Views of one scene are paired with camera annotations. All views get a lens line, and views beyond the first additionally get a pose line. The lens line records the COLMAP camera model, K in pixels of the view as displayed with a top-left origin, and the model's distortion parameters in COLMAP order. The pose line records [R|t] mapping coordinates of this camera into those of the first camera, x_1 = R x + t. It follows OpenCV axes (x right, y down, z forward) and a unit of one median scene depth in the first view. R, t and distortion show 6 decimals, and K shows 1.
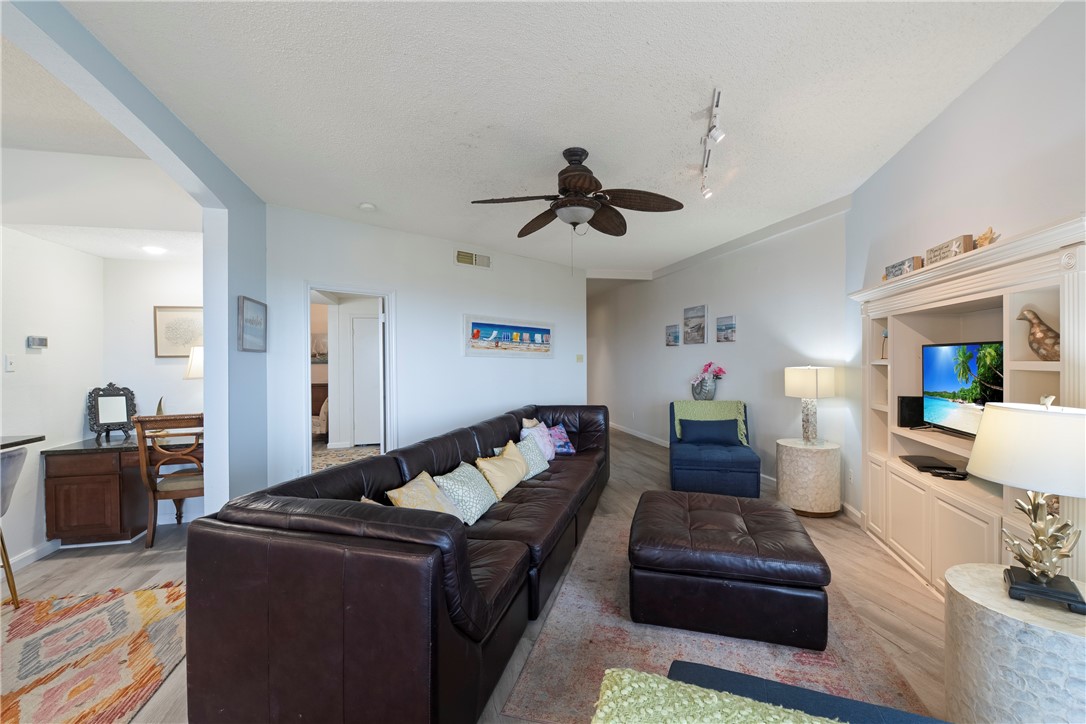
lens RADIAL K [[443.6, 0, 542.6], [0, 443.6, 366.3], [0, 0, 1]] dist [0.008716, -0.002517]
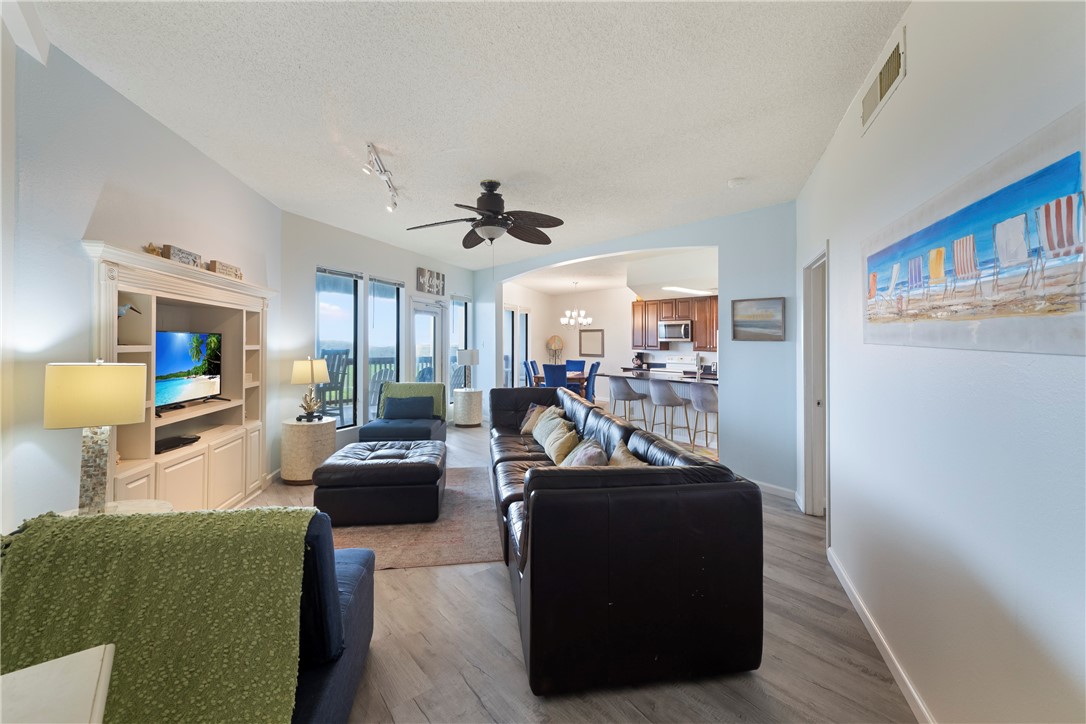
lens RADIAL K [[443.6, 0, 555.2], [0, 443.6, 339.2], [0, 0, 1]] dist [0.008716, -0.002517]
pose [[-0.890485, -0.009029, -0.454923, 0.368720], [-0.013958, 0.999875, 0.007477, -0.035925], [0.454798, 0.013008, -0.890499, 1.686245]]
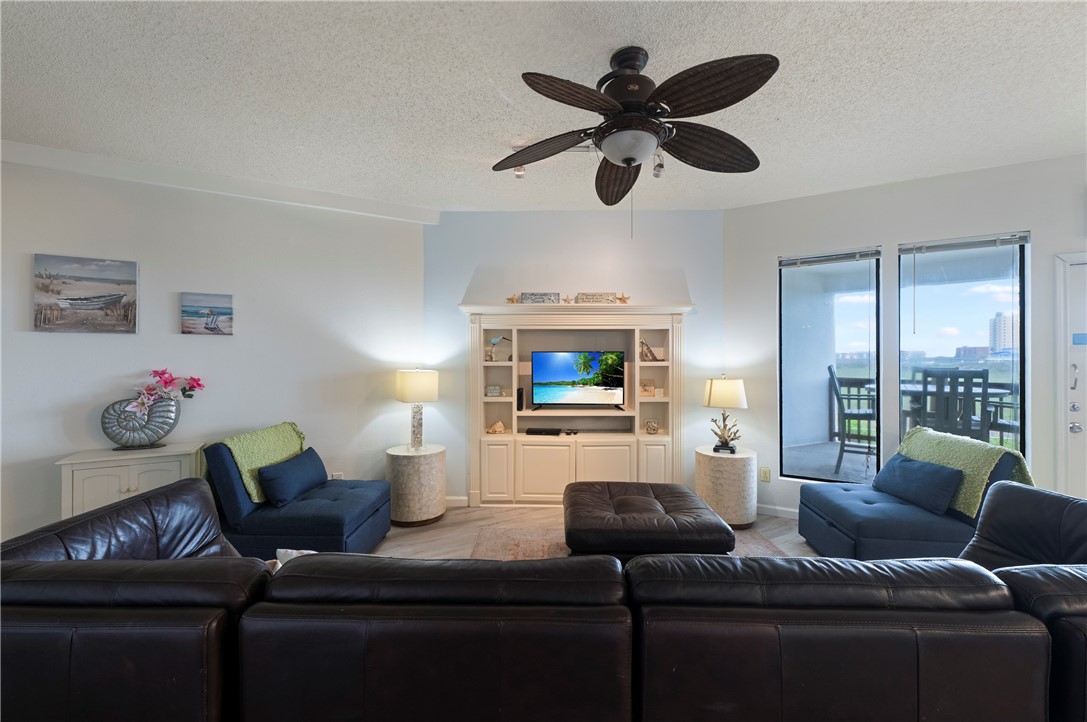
lens RADIAL K [[444.0, 0, 537.2], [0, 444.0, 360.7], [0, 0, 1]] dist [0.008716, -0.002517]
pose [[-0.258463, 0.001446, 0.966020, -0.412750], [0.020290, 0.999786, 0.003932, -0.017443], [-0.965808, 0.020617, -0.258437, 1.009144]]
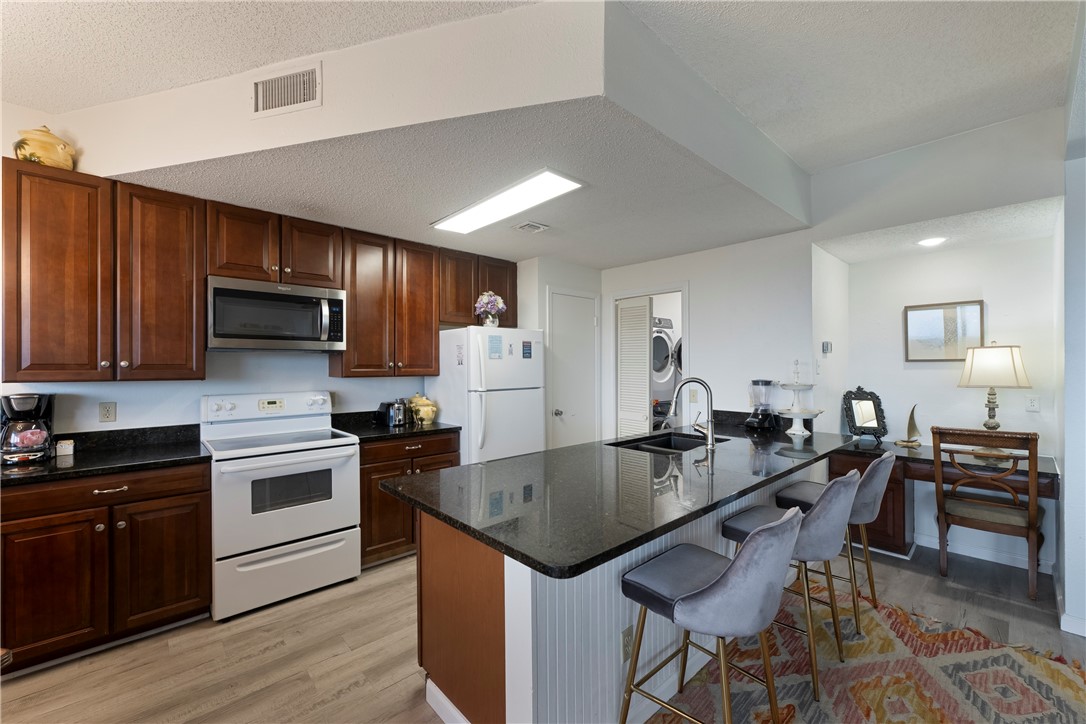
lens RADIAL K [[443.6, 0, 548.4], [0, 443.6, 364.5], [0, 0, 1]] dist [0.008716, -0.002517]
pose [[0.474702, 0.006776, -0.880120, -0.417327], [-0.018508, 0.999826, -0.002285, 0.003108], [0.879952, 0.017374, 0.474745, -0.097553]]
